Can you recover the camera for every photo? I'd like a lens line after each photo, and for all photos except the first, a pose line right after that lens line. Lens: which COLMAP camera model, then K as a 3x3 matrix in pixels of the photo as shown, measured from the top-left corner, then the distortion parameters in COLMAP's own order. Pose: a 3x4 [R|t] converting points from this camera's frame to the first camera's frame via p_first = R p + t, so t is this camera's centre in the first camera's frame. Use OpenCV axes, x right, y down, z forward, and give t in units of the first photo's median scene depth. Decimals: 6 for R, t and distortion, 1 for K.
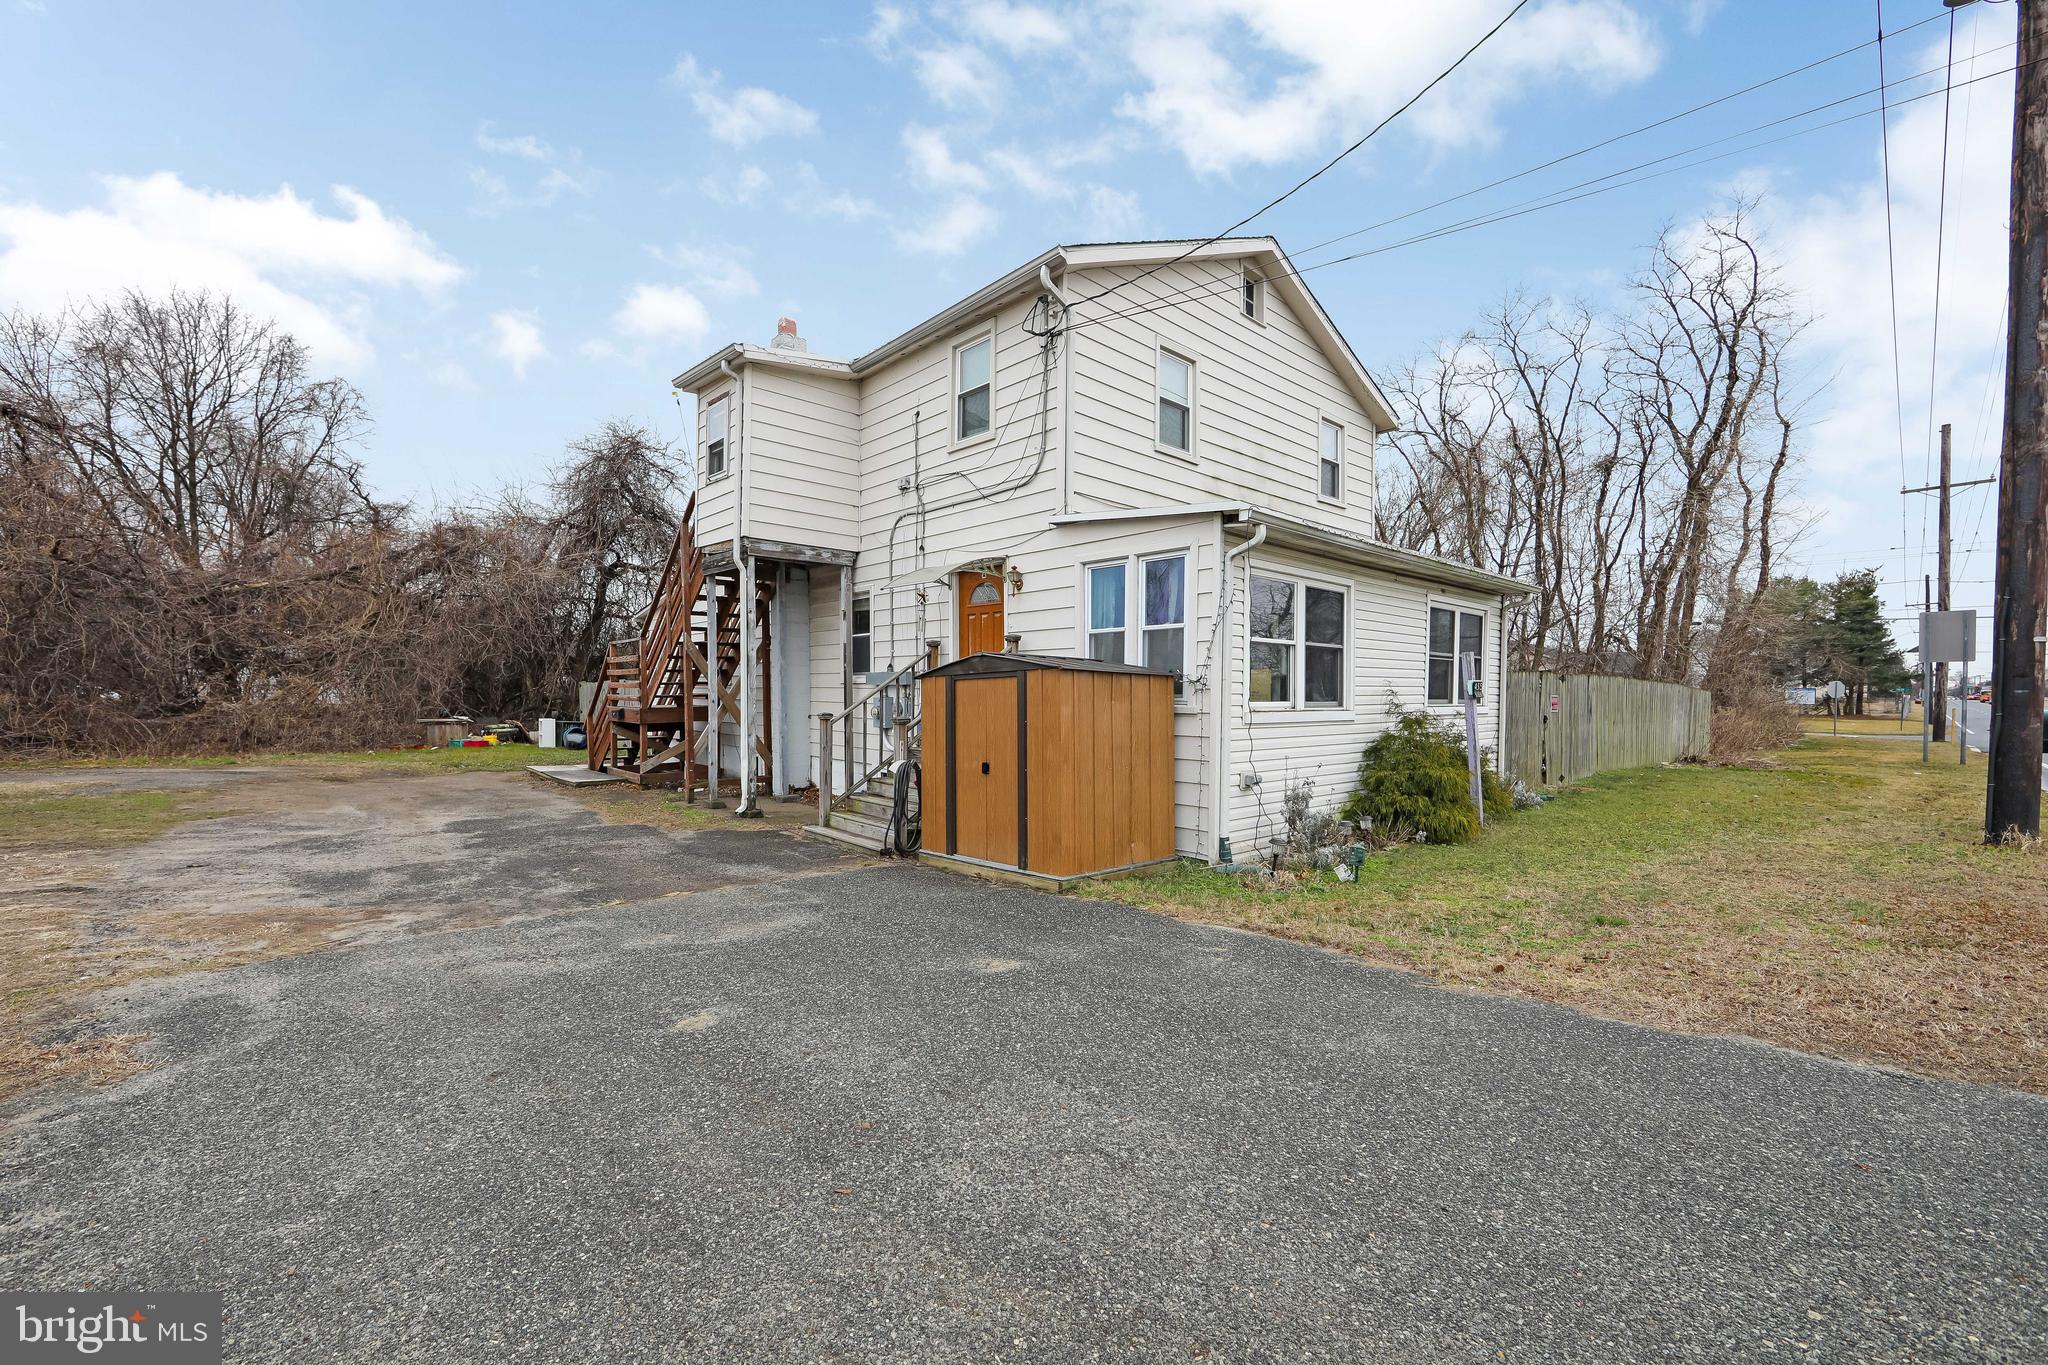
lens RADIAL K [[812.5, 0, 1024.0], [0, 812.5, 682.5], [0, 0, 1]] dist [-0.004761, 0.000114]
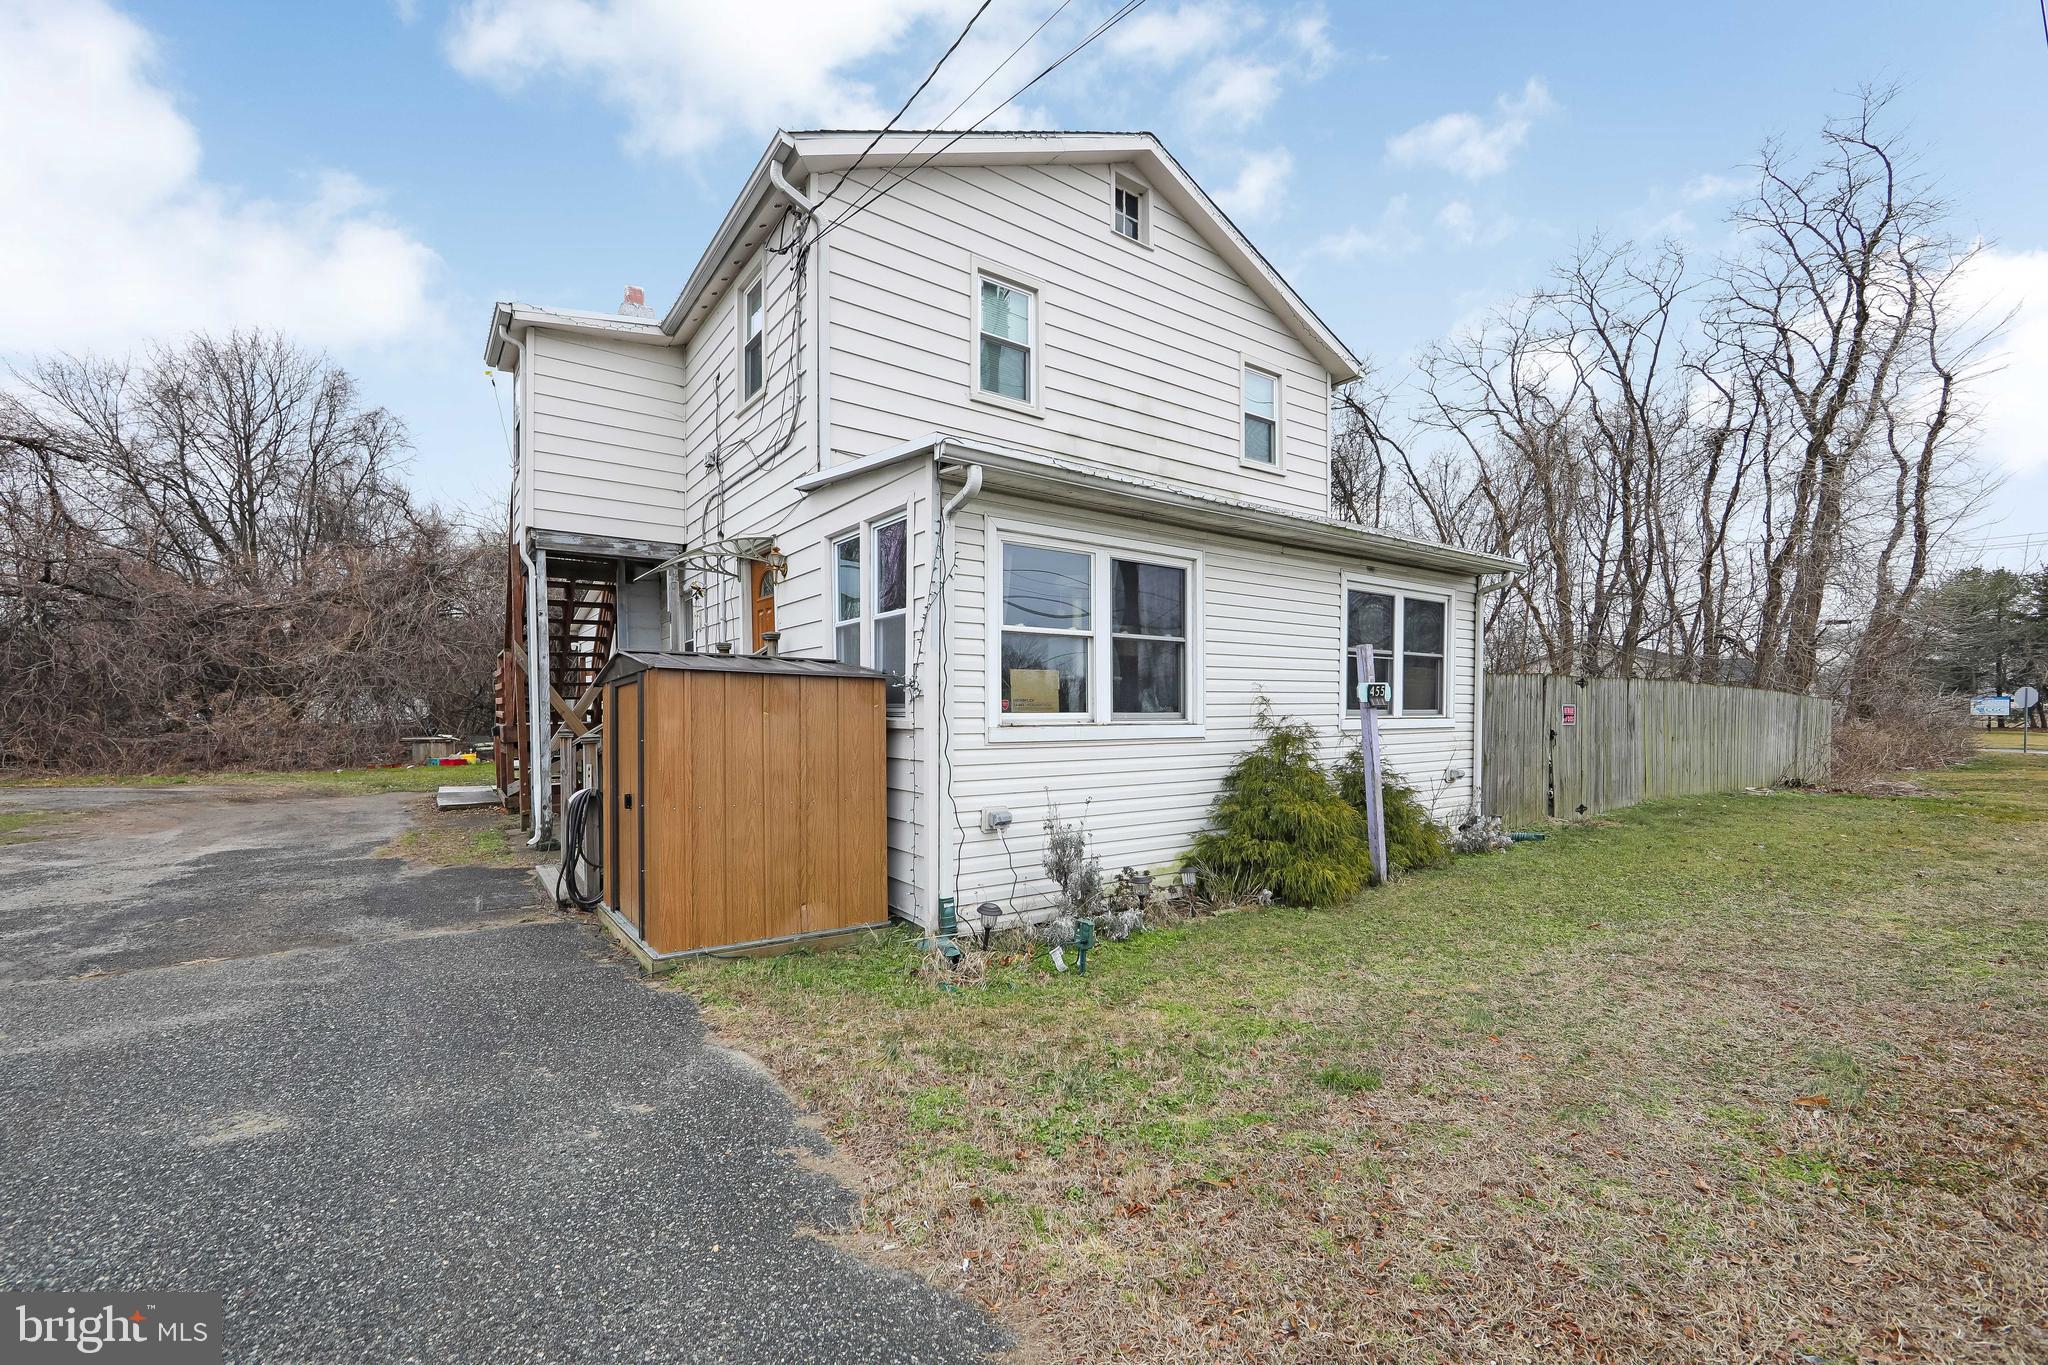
lens RADIAL K [[818.3, 0, 1019.9], [0, 818.3, 699.6], [0, 0, 1]] dist [-0.006515, 0.000635]
pose [[0.993220, -0.007763, -0.115989, 0.263693], [0.007880, 0.999969, 0.000547, 0.007981], [0.115981, -0.001457, 0.993250, 0.182059]]
